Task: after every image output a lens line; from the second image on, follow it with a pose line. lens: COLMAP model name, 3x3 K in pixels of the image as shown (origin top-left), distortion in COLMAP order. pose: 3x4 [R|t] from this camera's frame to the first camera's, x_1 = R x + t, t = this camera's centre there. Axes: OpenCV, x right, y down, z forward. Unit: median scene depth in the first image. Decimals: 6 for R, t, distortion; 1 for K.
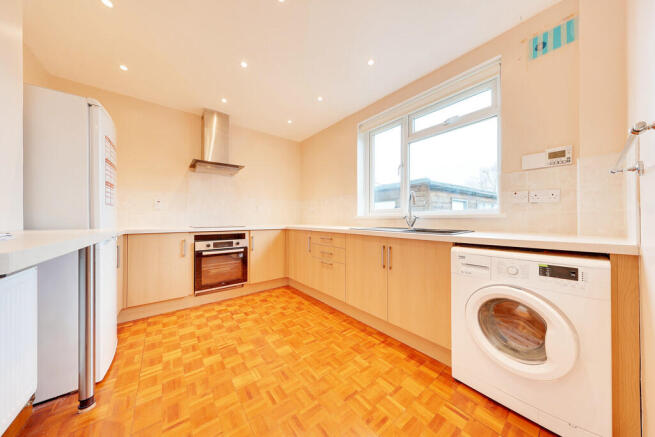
lens RADIAL K [[209.6, 0, 327.5], [0, 209.6, 218.5], [0, 0, 1]] dist [0.000483, 0.000053]
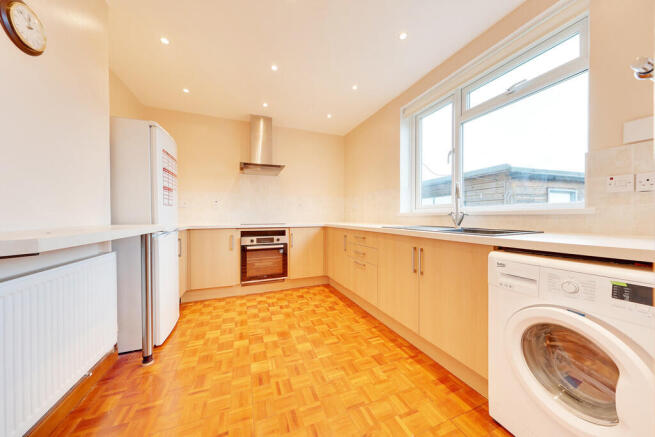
lens RADIAL K [[221.0, 0, 327.5], [0, 221.0, 218.5], [0, 0, 1]] dist [0.000273, 0.000000]
pose [[0.955764, 0.000710, -0.294132, 0.178041], [0.002581, 0.999938, 0.010802, 0.001402], [0.294122, -0.011083, 0.955704, 0.021877]]
